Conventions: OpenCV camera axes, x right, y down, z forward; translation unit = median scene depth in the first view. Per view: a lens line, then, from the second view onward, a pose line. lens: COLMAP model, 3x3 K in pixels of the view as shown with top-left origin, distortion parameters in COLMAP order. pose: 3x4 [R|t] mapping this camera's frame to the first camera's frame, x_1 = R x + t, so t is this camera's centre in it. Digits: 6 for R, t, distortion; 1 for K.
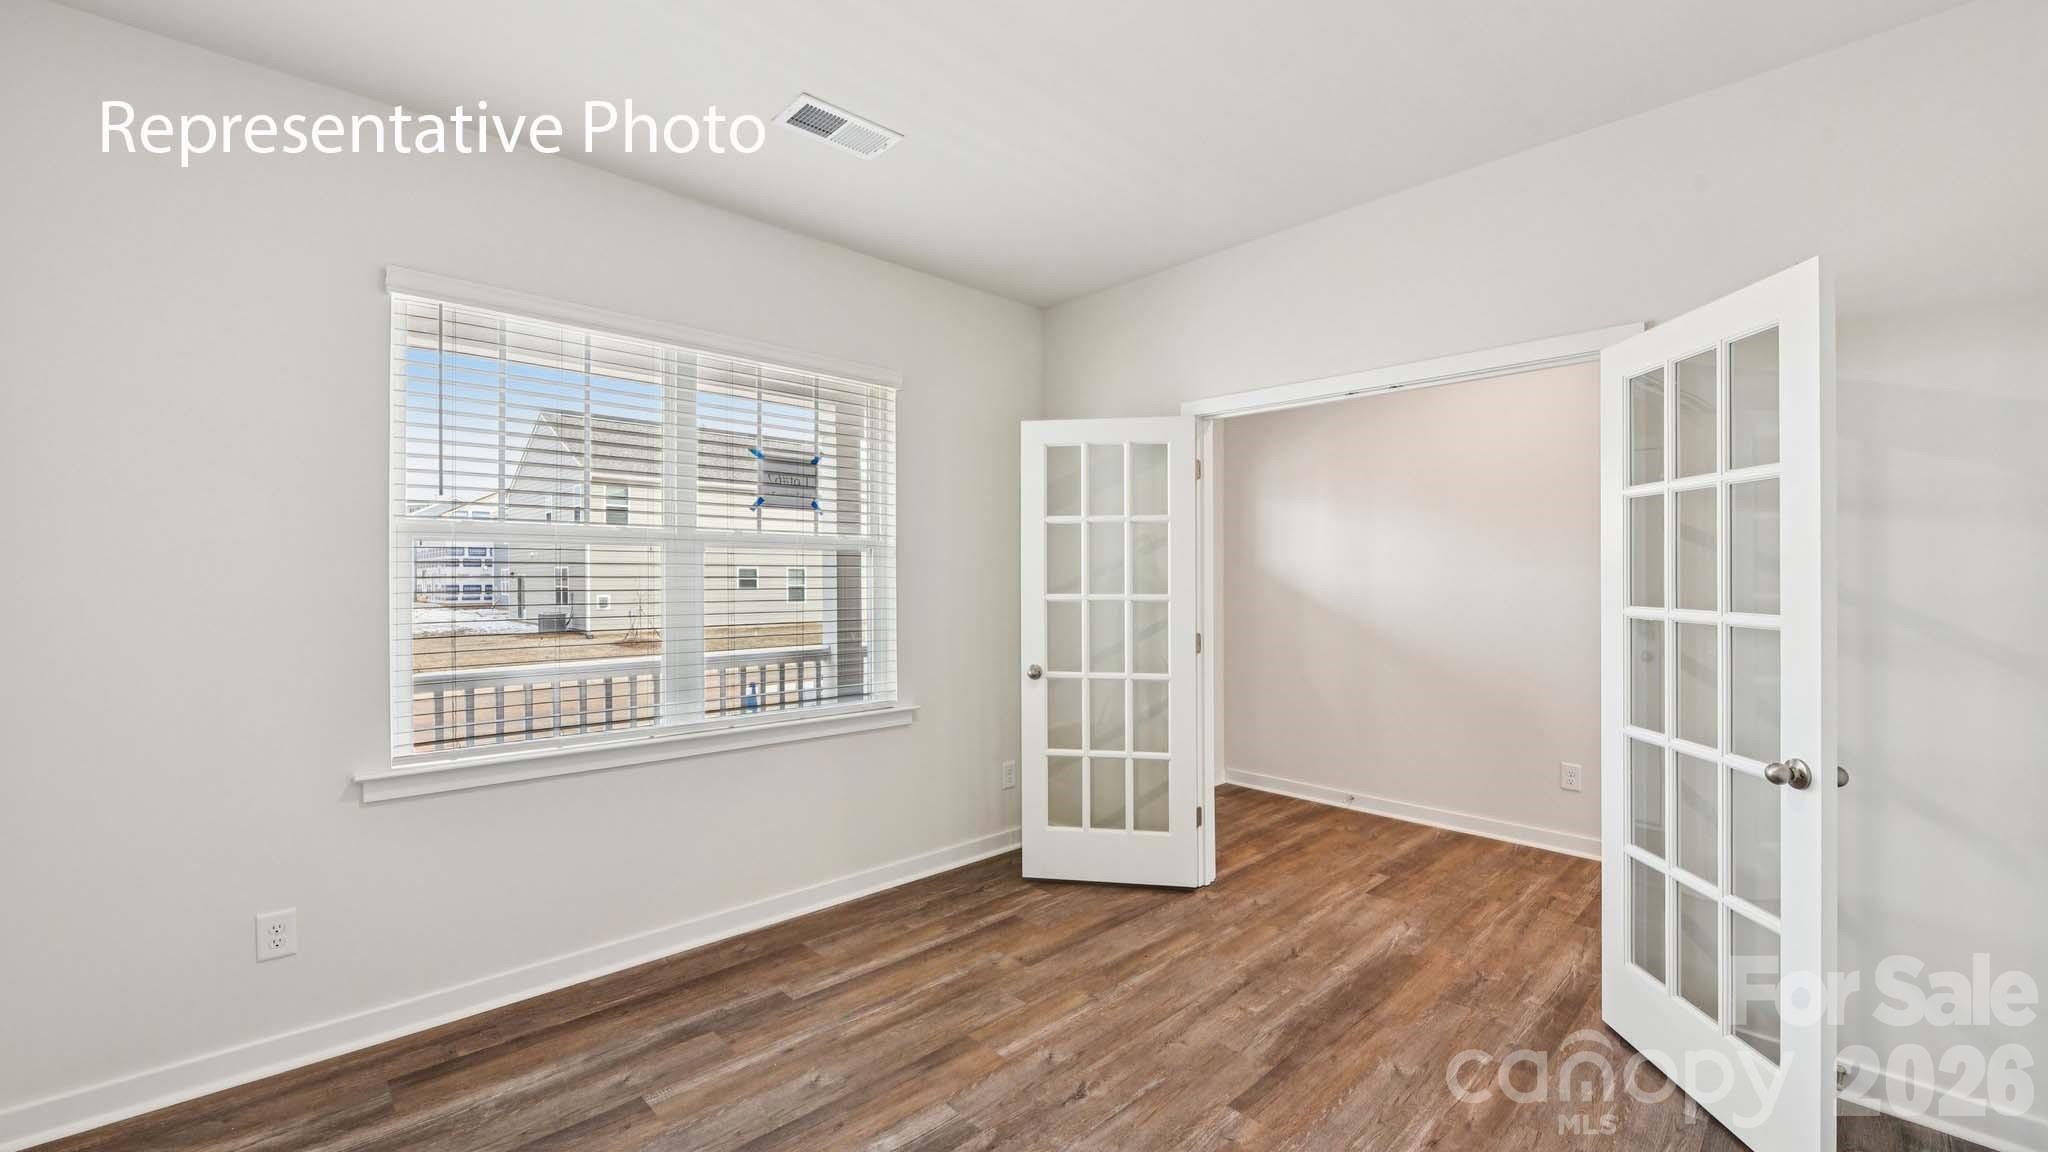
lens RADIAL K [[824.5, 0, 1019.4], [0, 824.5, 586.1], [0, 0, 1]] dist [-0.012877, -0.000512]
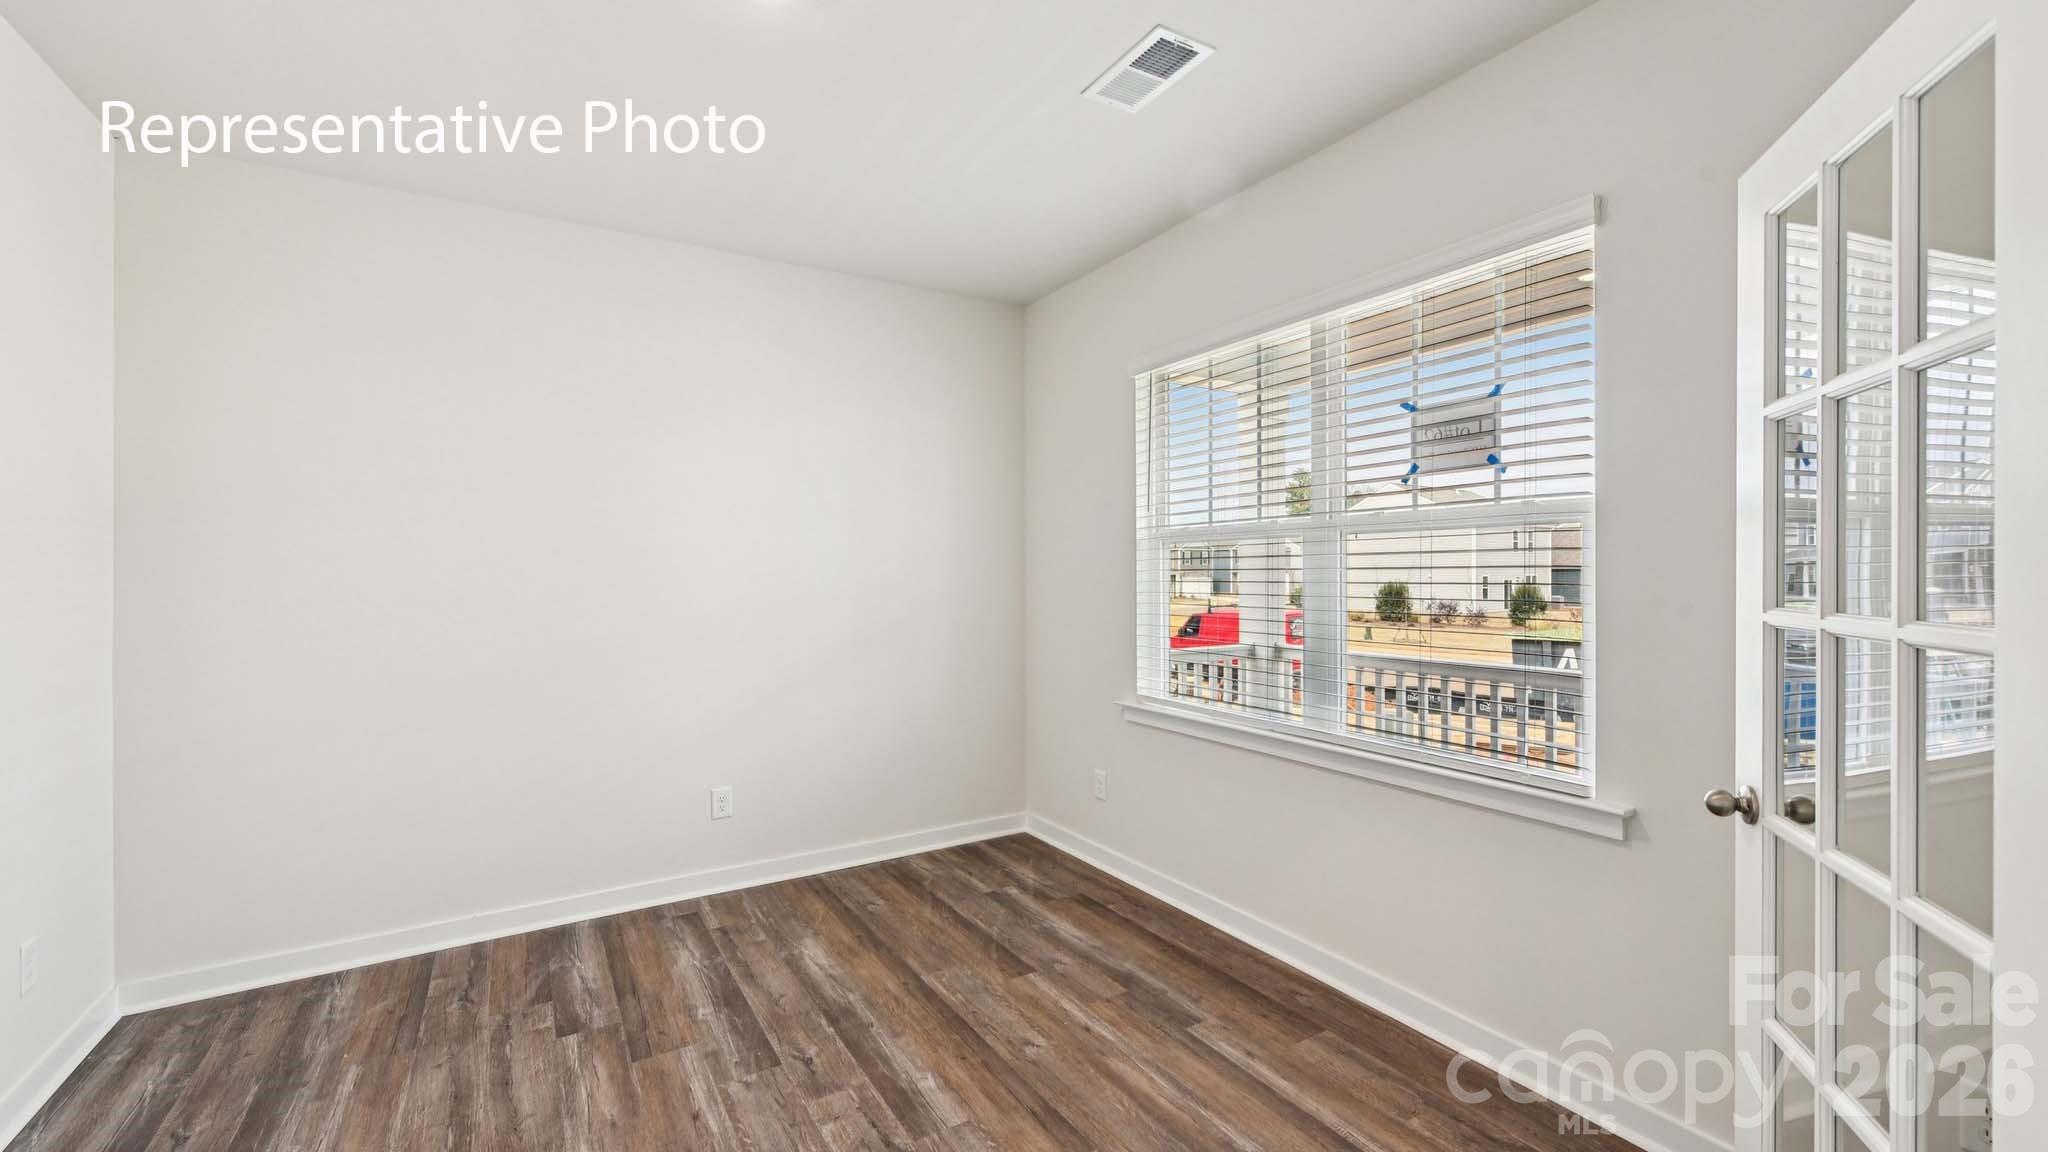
lens RADIAL K [[858.0, 0, 1023.3], [0, 858.0, 607.2], [0, 0, 1]] dist [0.002982, 0.000029]
pose [[-0.232106, 0.038415, -0.971932, 0.678422], [-0.002886, 0.999188, 0.040181, -0.006541], [0.972686, 0.012131, -0.231807, 1.030988]]
